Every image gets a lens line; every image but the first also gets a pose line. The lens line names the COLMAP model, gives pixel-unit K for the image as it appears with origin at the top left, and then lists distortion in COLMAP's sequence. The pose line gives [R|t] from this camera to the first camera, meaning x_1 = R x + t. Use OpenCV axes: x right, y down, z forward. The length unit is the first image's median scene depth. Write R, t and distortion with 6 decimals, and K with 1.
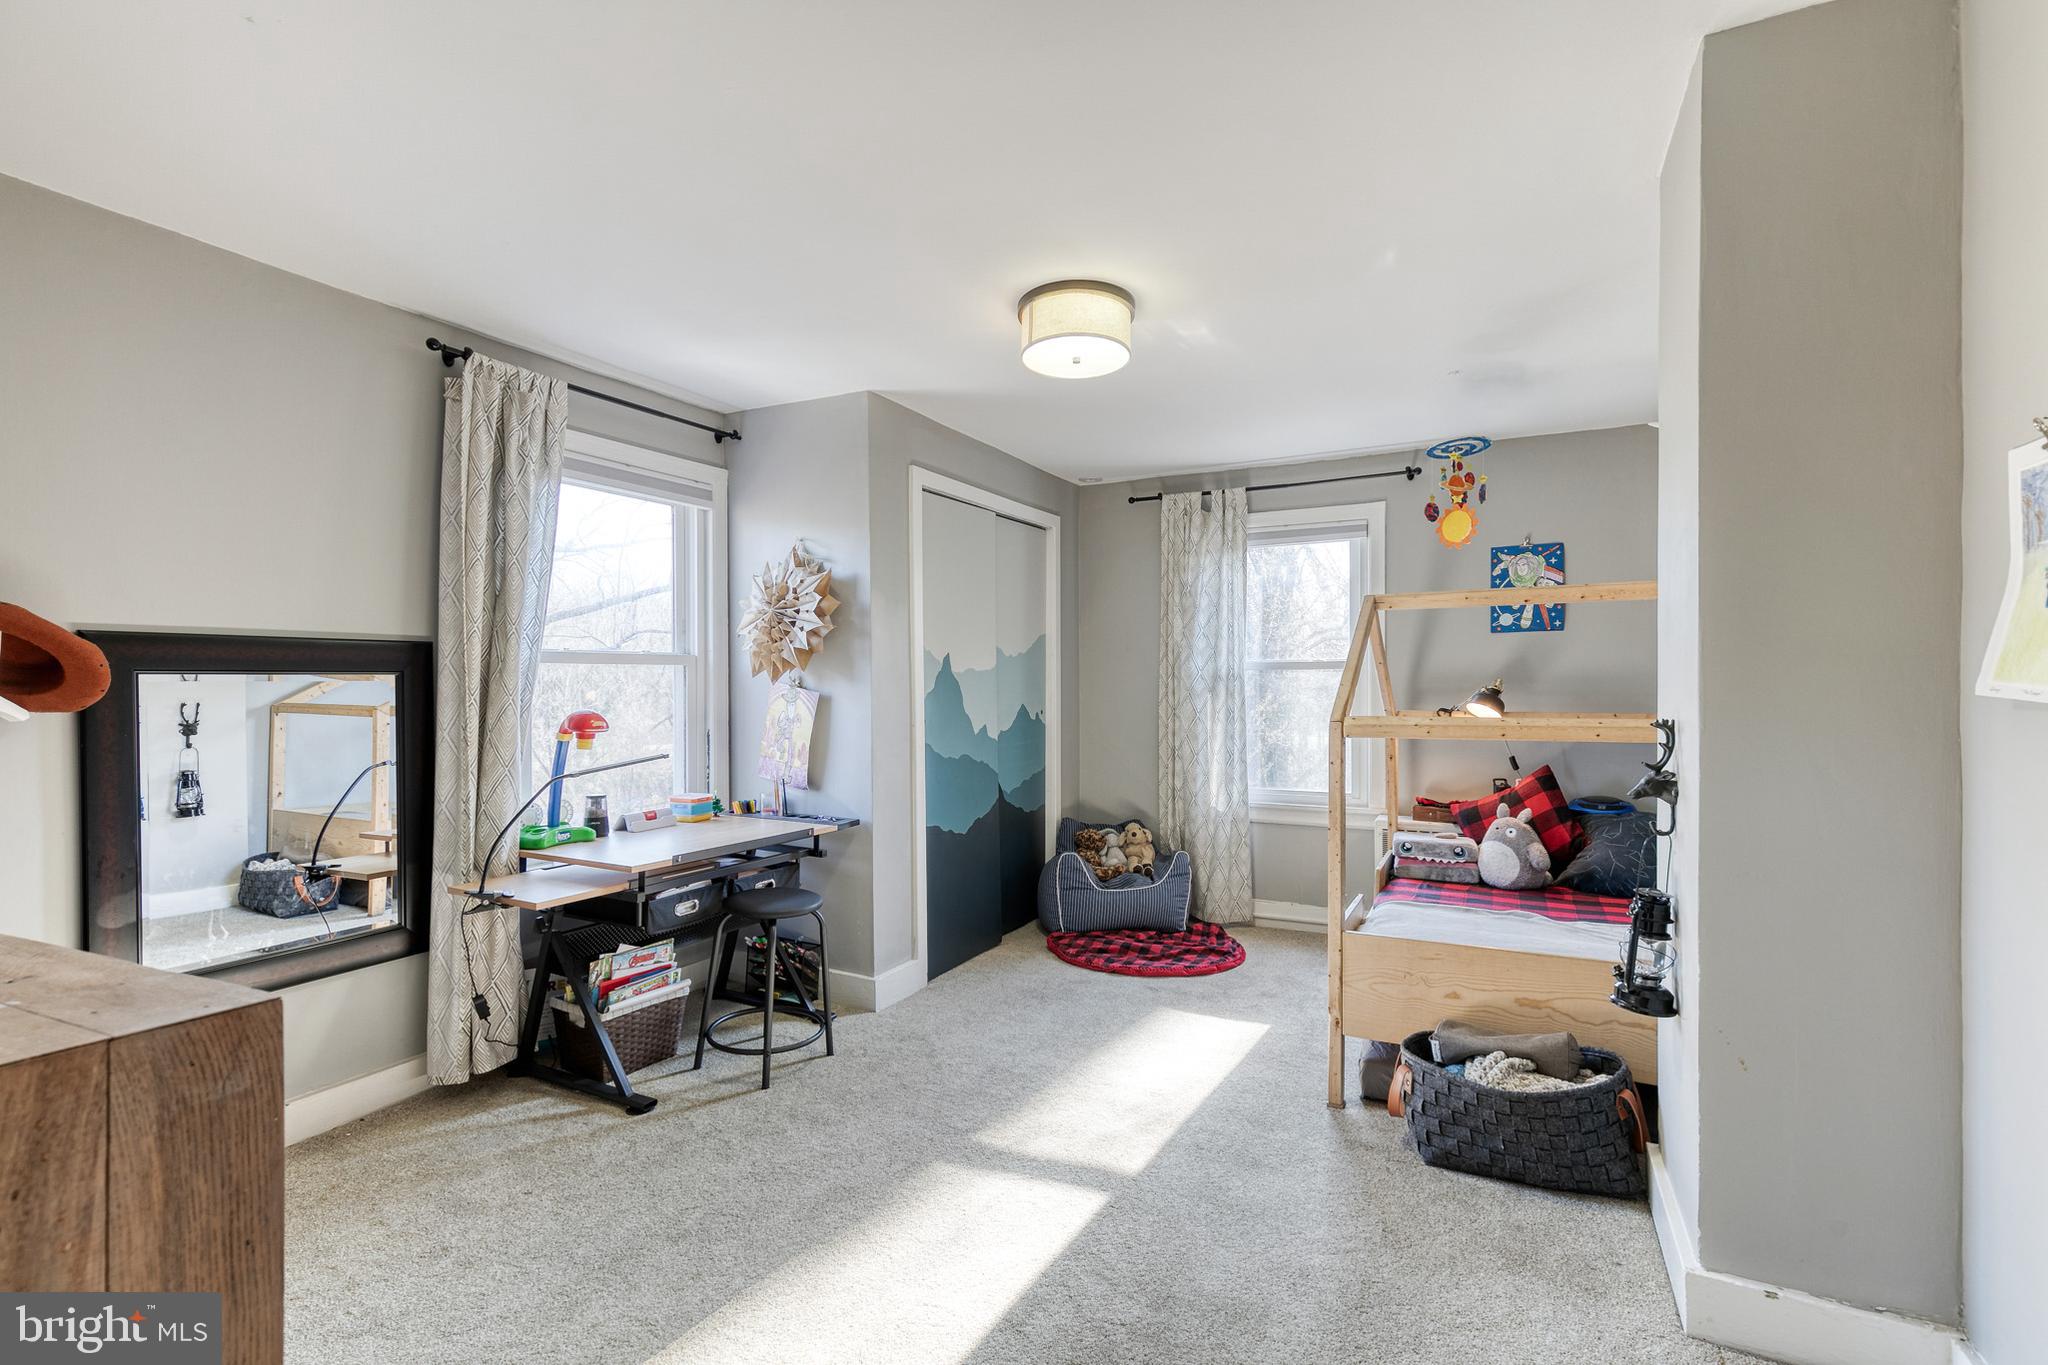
lens RADIAL K [[910.6, 0, 1024.0], [0, 910.6, 682.5], [0, 0, 1]] dist [0.000070, 0.000130]
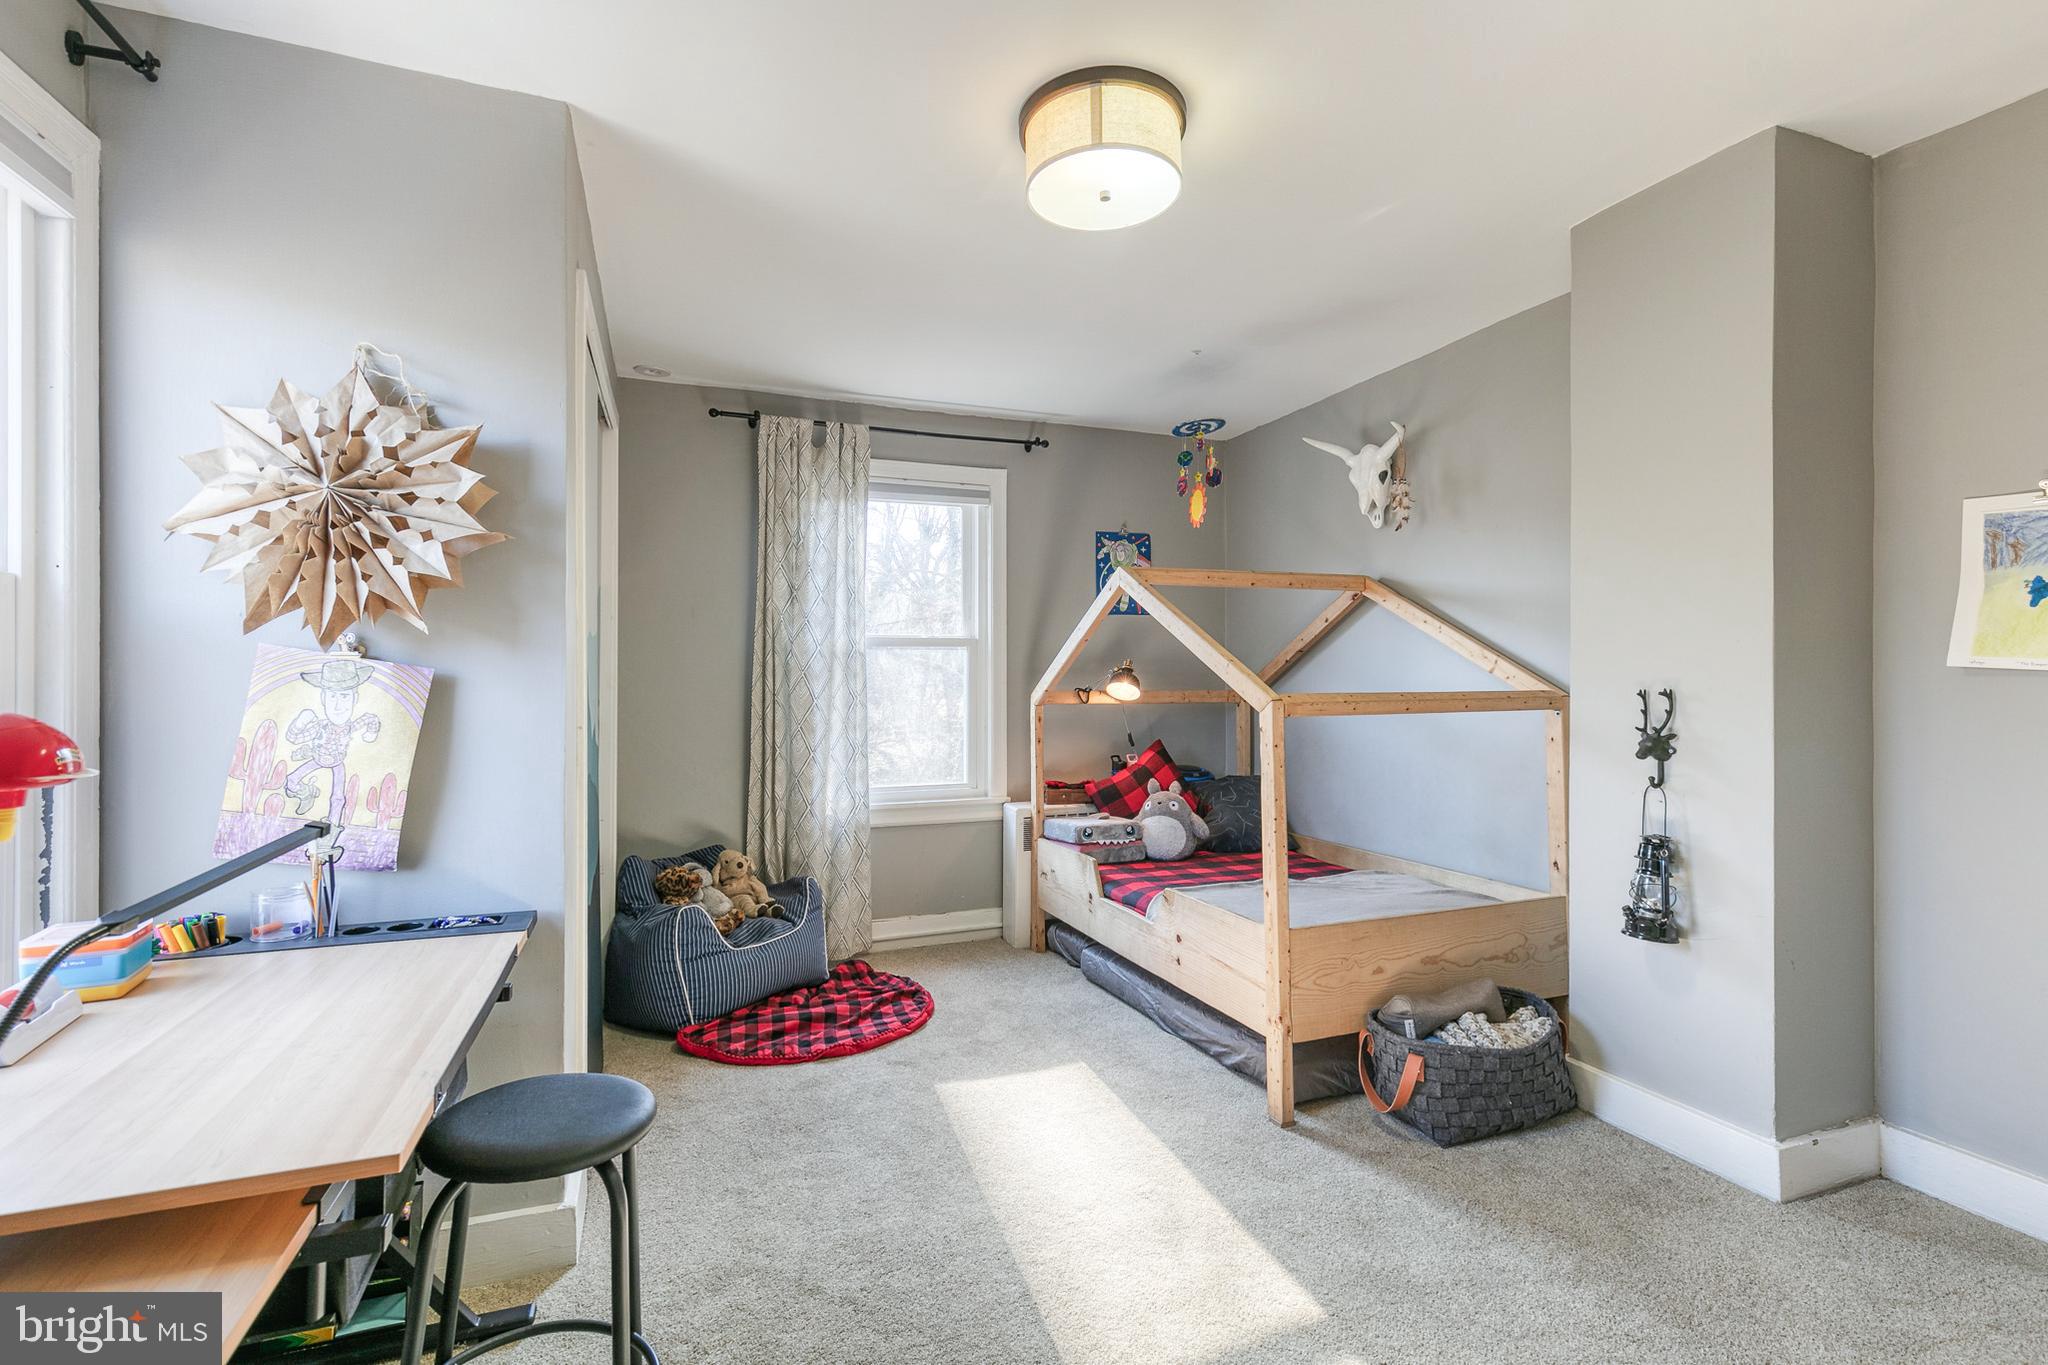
lens RADIAL K [[939.5, 0, 1025.4], [0, 939.5, 666.9], [0, 0, 1]] dist [0.005601, 0.000367]
pose [[0.661191, 0.005153, 0.750200, -0.344947], [-0.004273, 0.999986, -0.003102, 0.008579], [-0.750205, -0.001155, 0.661204, 0.370708]]
